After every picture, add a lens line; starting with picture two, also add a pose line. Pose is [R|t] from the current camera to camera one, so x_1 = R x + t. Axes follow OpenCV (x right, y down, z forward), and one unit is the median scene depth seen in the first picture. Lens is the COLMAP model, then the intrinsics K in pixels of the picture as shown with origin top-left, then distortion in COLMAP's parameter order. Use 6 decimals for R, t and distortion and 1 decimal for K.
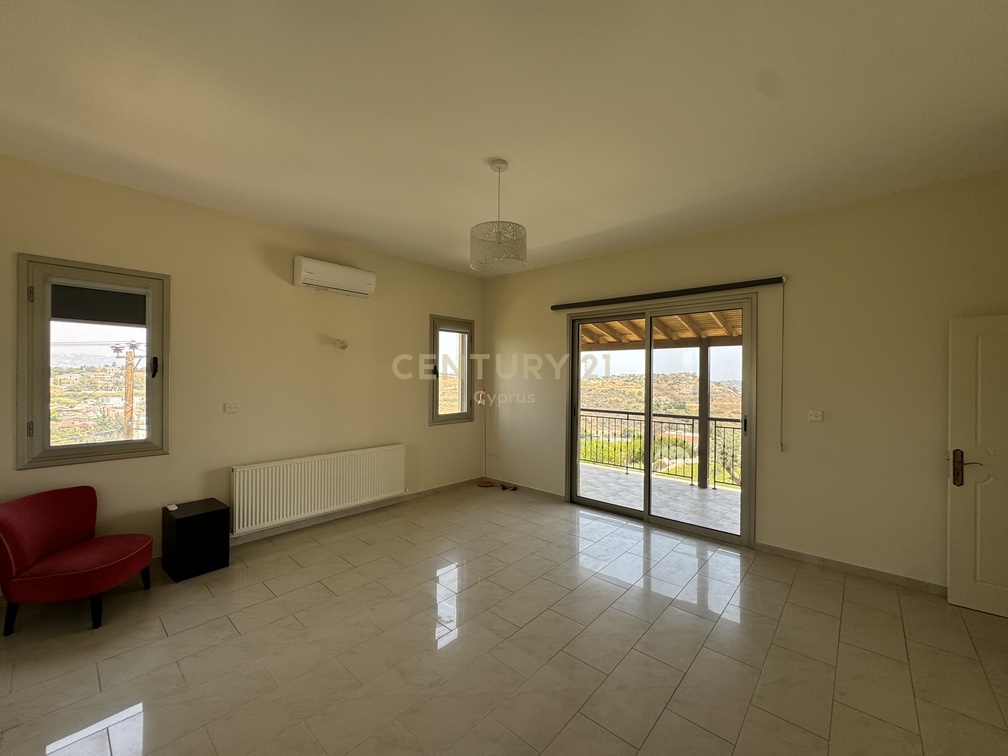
lens RADIAL K [[400.5, 0, 504.0], [0, 400.5, 378.0], [0, 0, 1]] dist [-0.000646, 0.000027]
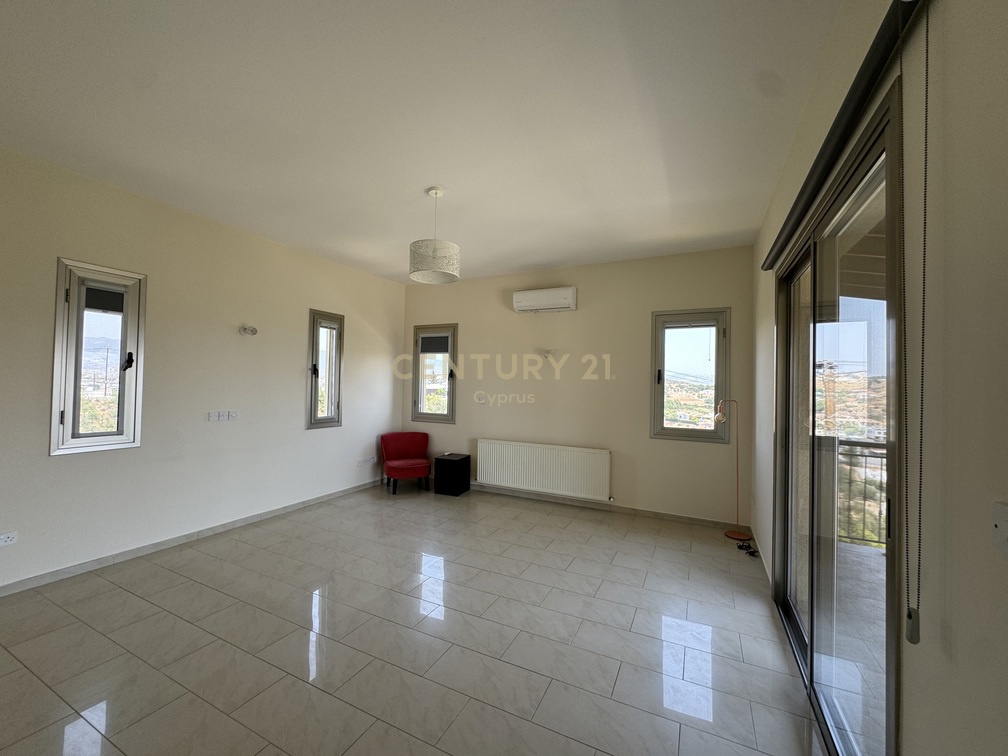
lens RADIAL K [[400.5, 0, 504.0], [0, 400.5, 378.0], [0, 0, 1]] dist [-0.000646, 0.000027]
pose [[0.274421, -0.019949, -0.961403, 0.871755], [-0.021697, 0.999402, -0.026930, 0.028114], [0.961365, 0.028250, 0.273824, 0.674954]]
